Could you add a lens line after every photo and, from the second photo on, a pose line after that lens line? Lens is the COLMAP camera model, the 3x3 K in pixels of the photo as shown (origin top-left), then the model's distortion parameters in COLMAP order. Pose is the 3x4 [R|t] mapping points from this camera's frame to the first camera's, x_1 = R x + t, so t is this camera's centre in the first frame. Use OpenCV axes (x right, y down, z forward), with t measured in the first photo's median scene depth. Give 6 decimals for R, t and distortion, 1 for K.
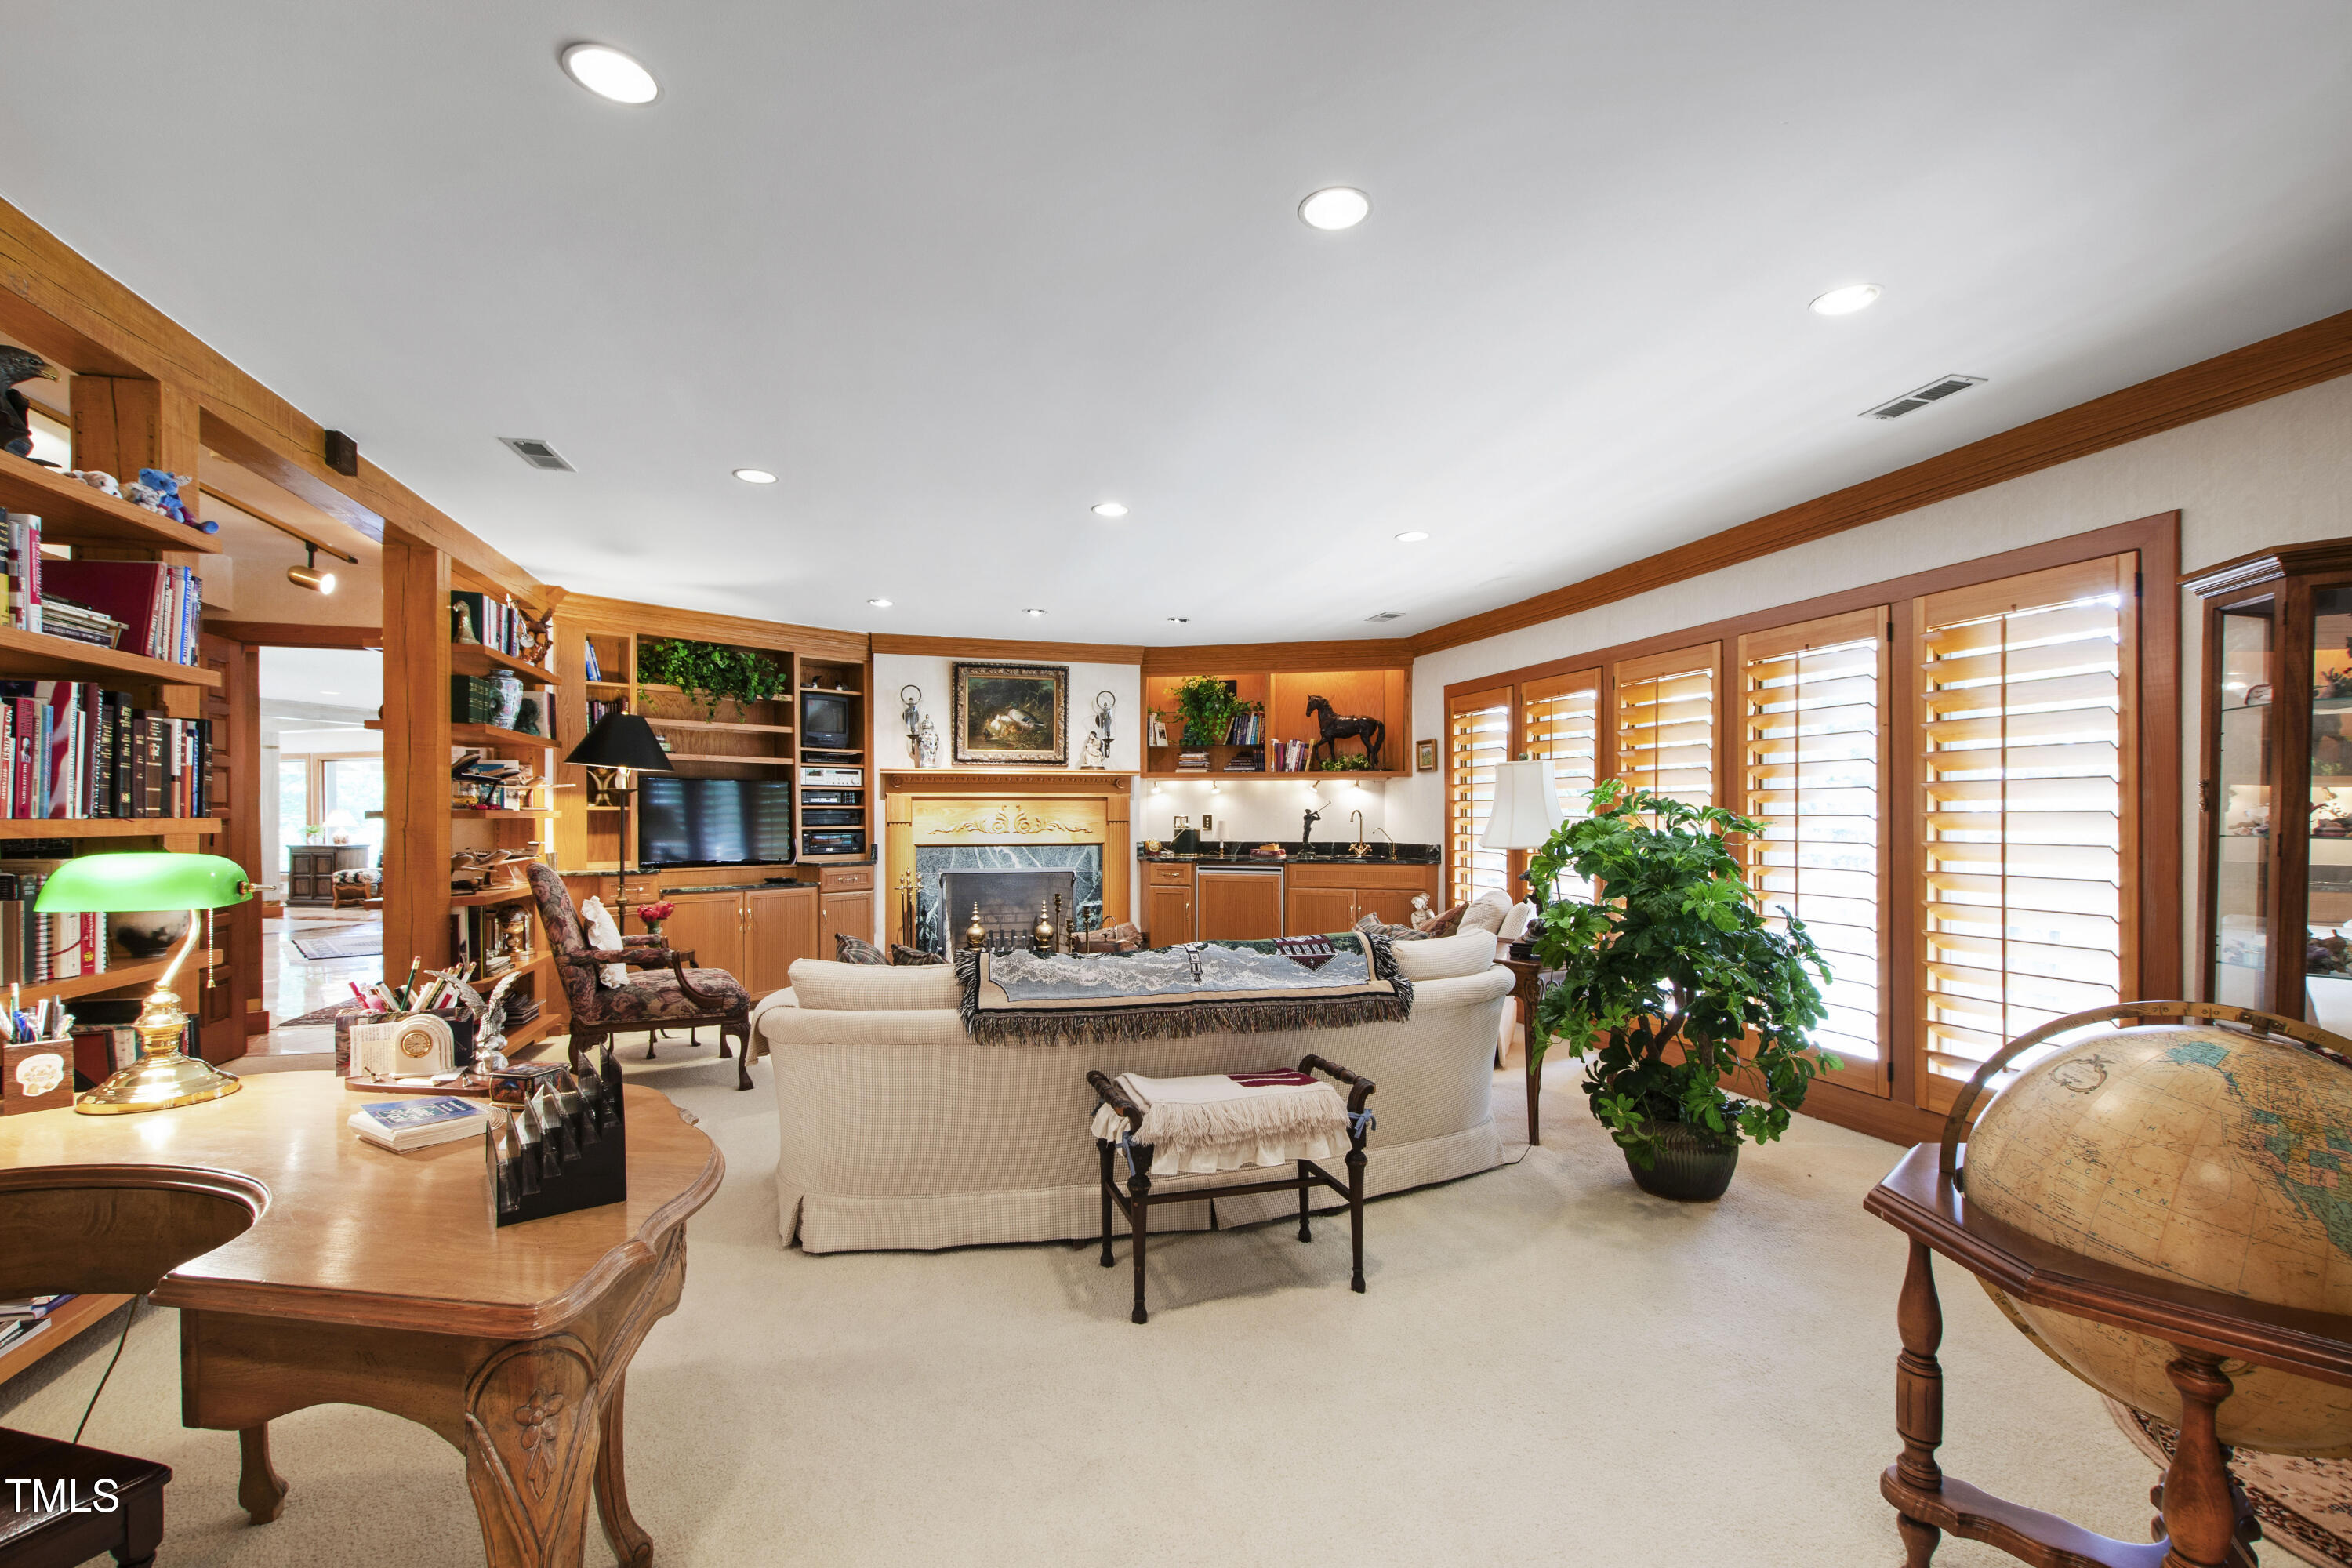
lens RADIAL K [[1026.8, 0, 1181.6], [0, 1026.8, 805.2], [0, 0, 1]] dist [-0.002450, -0.000099]
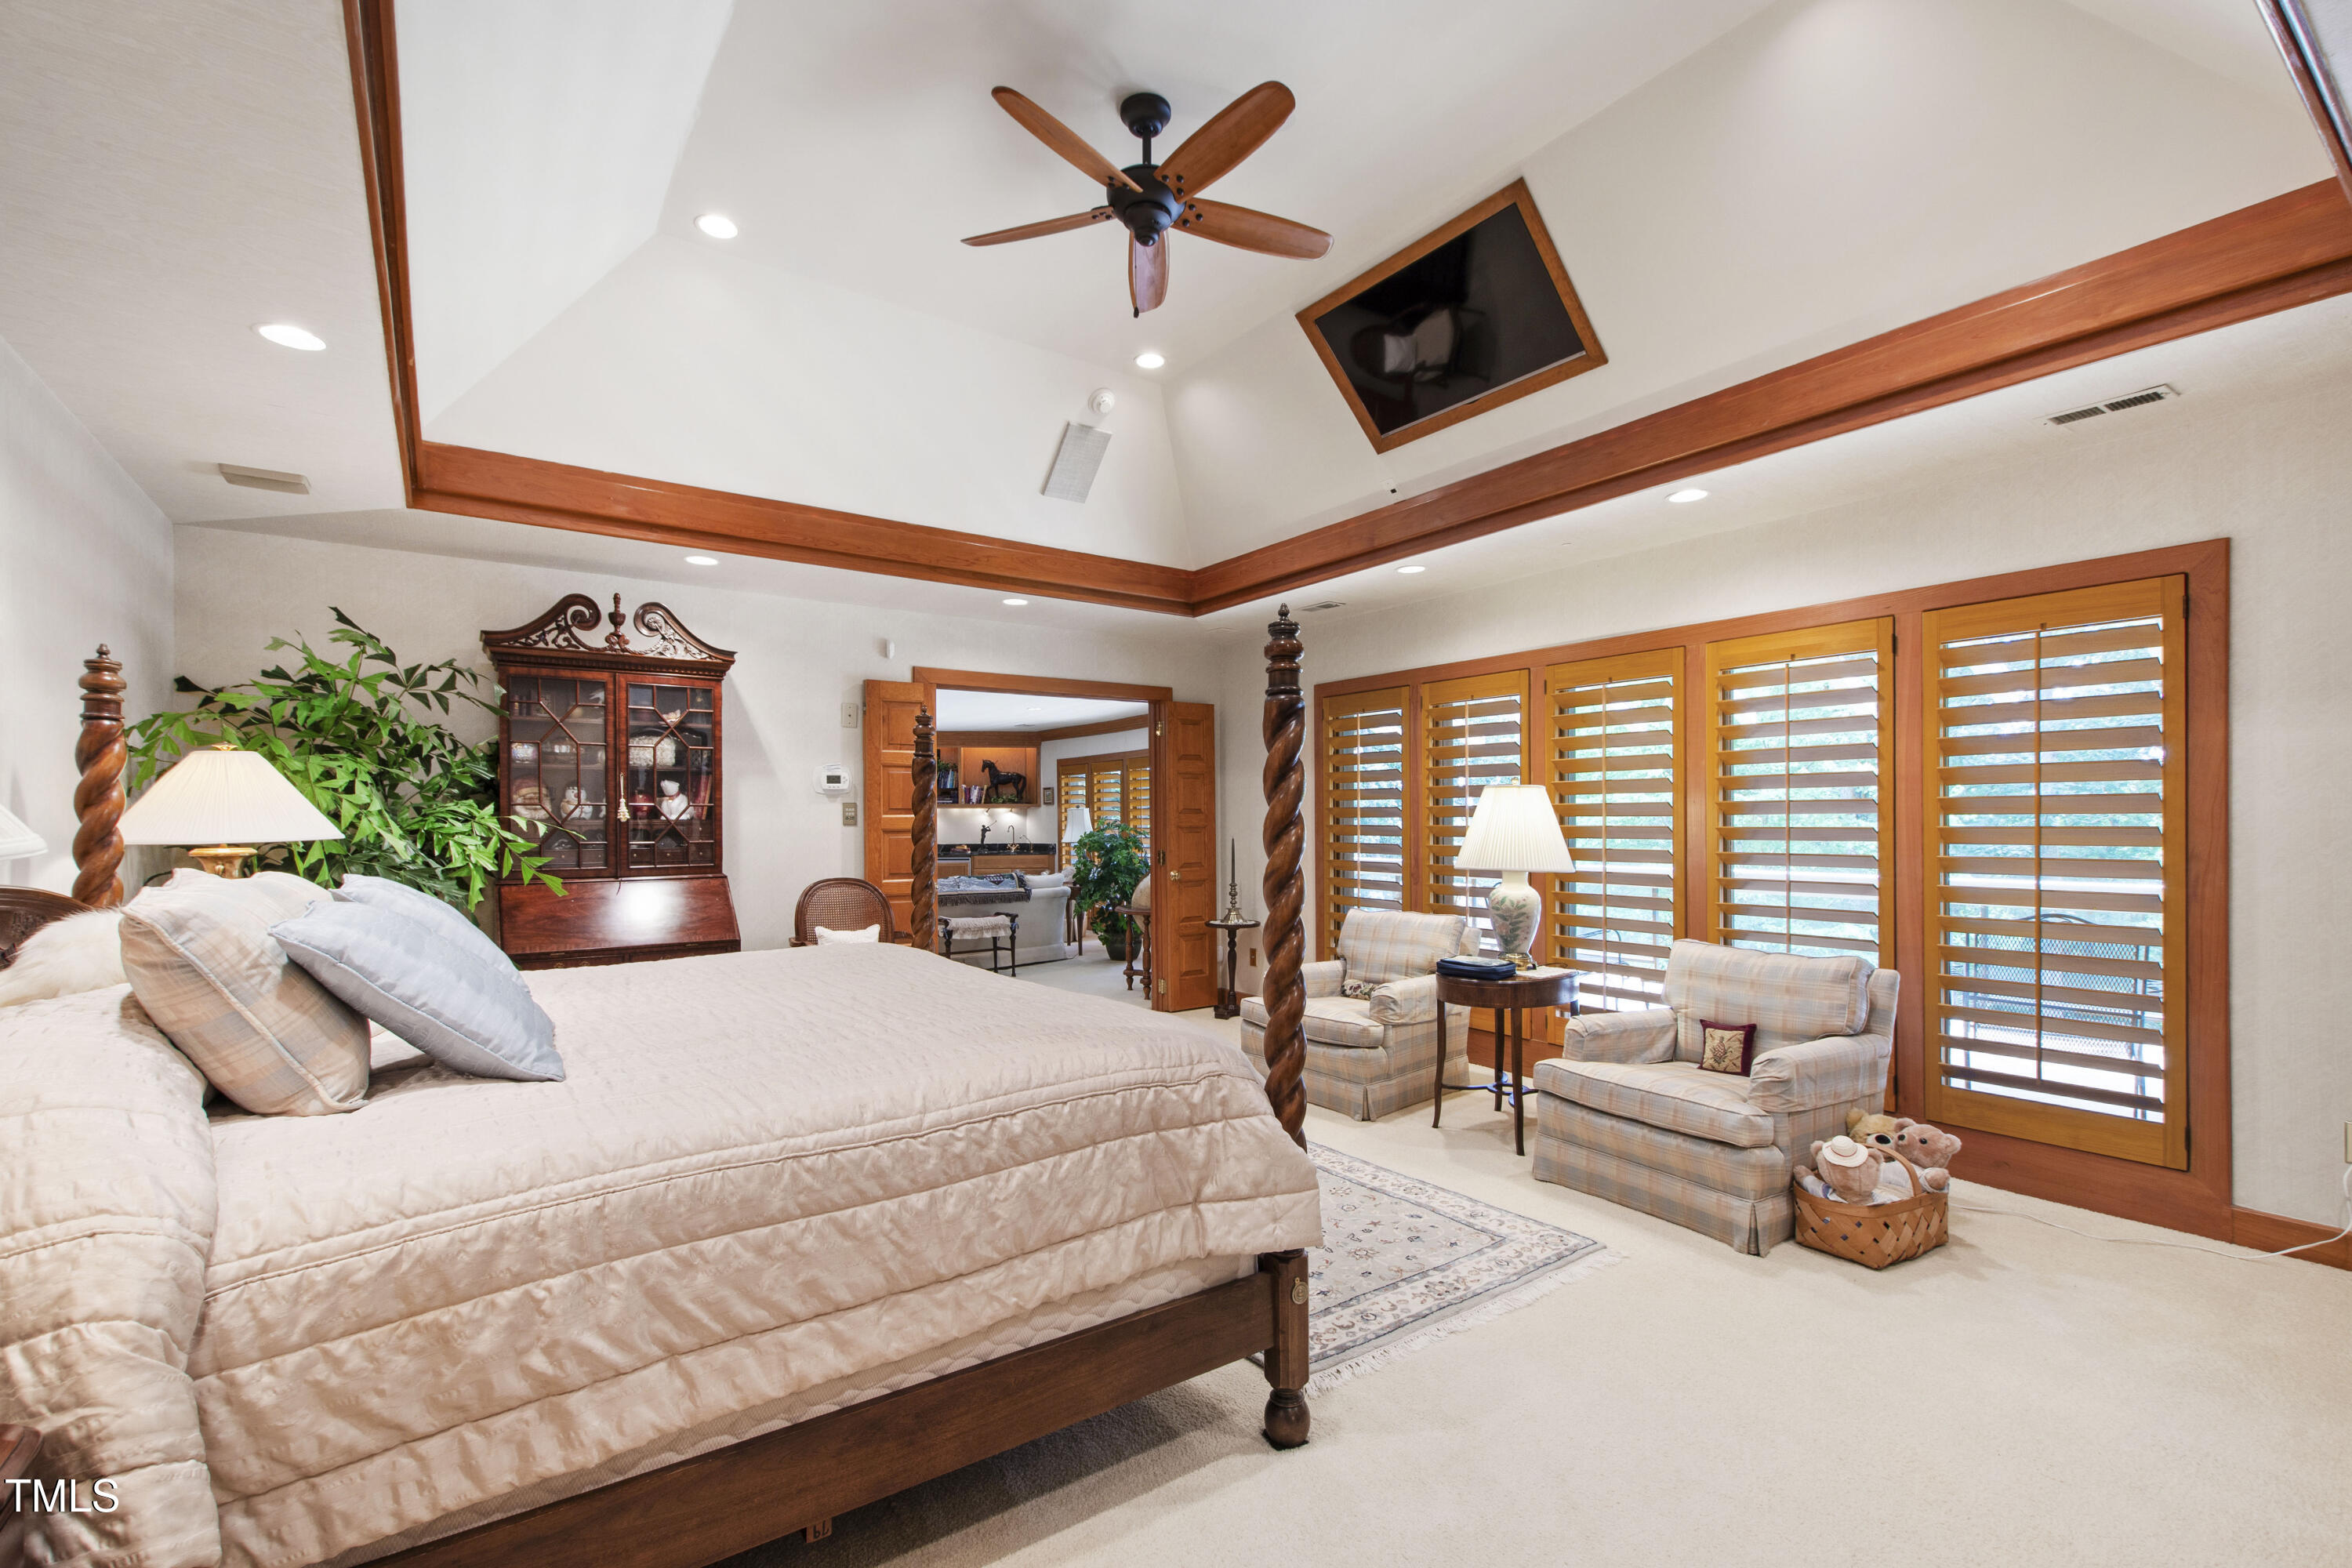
lens RADIAL K [[1026.8, 0, 1177.3], [0, 1026.8, 804.7], [0, 0, 1]] dist [-0.002450, -0.000099]
pose [[0.945657, -0.003101, 0.325151, -0.142432], [0.005148, 0.999972, -0.005437, -0.020745], [-0.325125, 0.006816, 0.945647, -0.816868]]
